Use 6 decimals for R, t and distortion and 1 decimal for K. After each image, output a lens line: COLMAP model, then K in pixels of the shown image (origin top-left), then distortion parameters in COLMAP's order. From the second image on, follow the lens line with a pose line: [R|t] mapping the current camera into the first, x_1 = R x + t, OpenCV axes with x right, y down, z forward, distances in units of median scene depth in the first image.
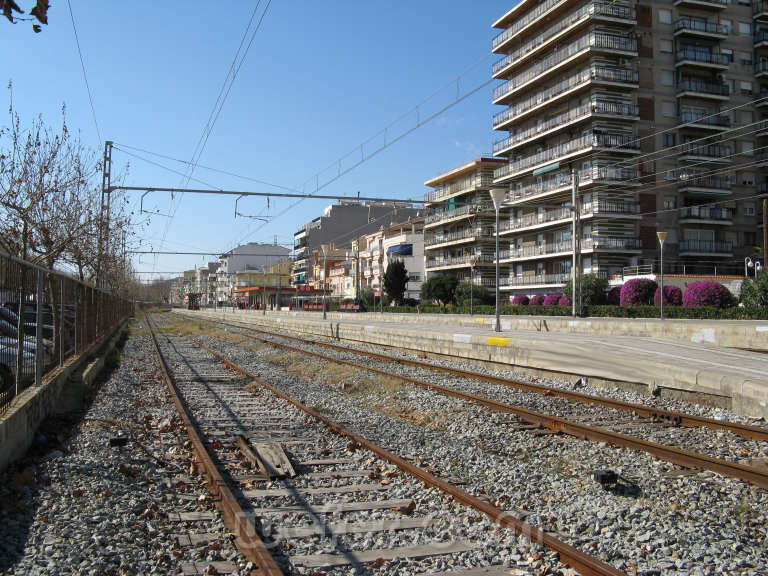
lens RADIAL K [[783.9, 0, 384.0], [0, 783.9, 288.0], [0, 0, 1]] dist [-0.192574, 0.207456]
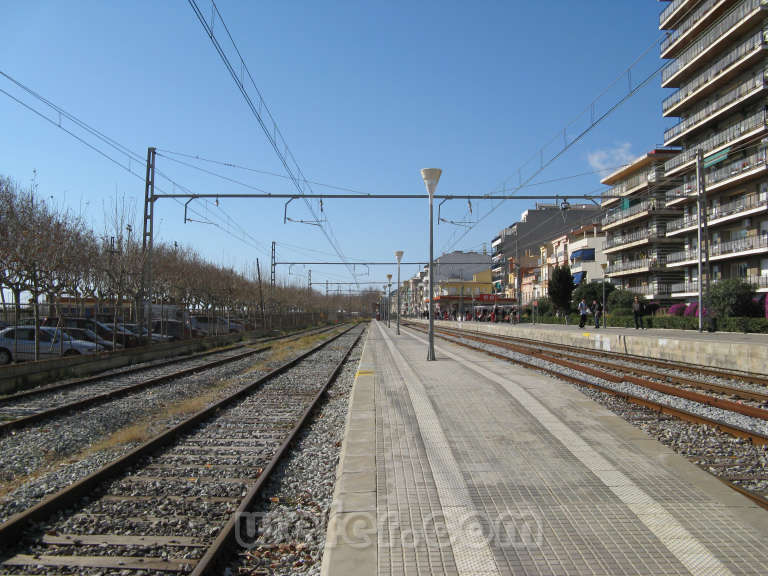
lens RADIAL K [[783.9, 0, 384.0], [0, 783.9, 288.0], [0, 0, 1]] dist [-0.192574, 0.207456]
pose [[0.957659, -0.015695, -0.287476, 0.054553], [0.012685, 0.999844, -0.012328, -0.000724], [0.287624, 0.008160, 0.957709, 0.049660]]
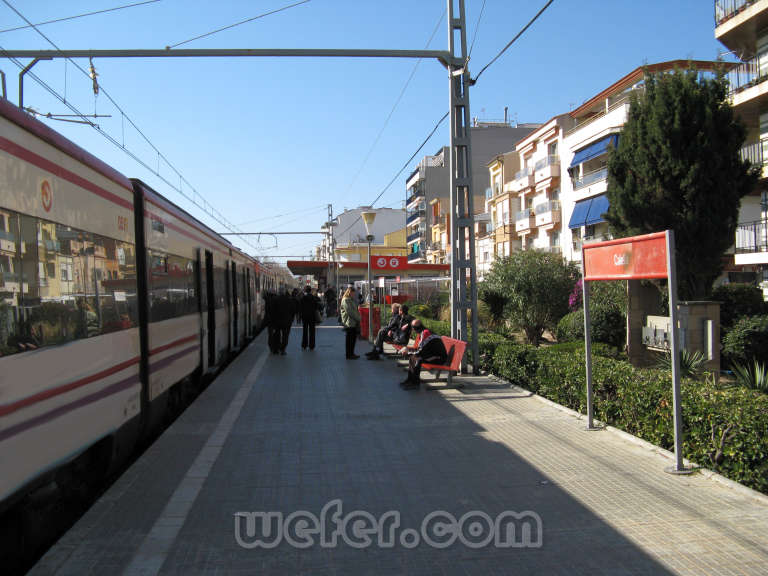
lens RADIAL K [[783.9, 0, 384.0], [0, 783.9, 288.0], [0, 0, 1]] dist [-0.192574, 0.207456]
pose [[0.979839, -0.017555, -0.199014, -0.011536], [0.022333, 0.999513, 0.021790, 0.006179], [0.198535, -0.025795, 0.979754, 0.575197]]
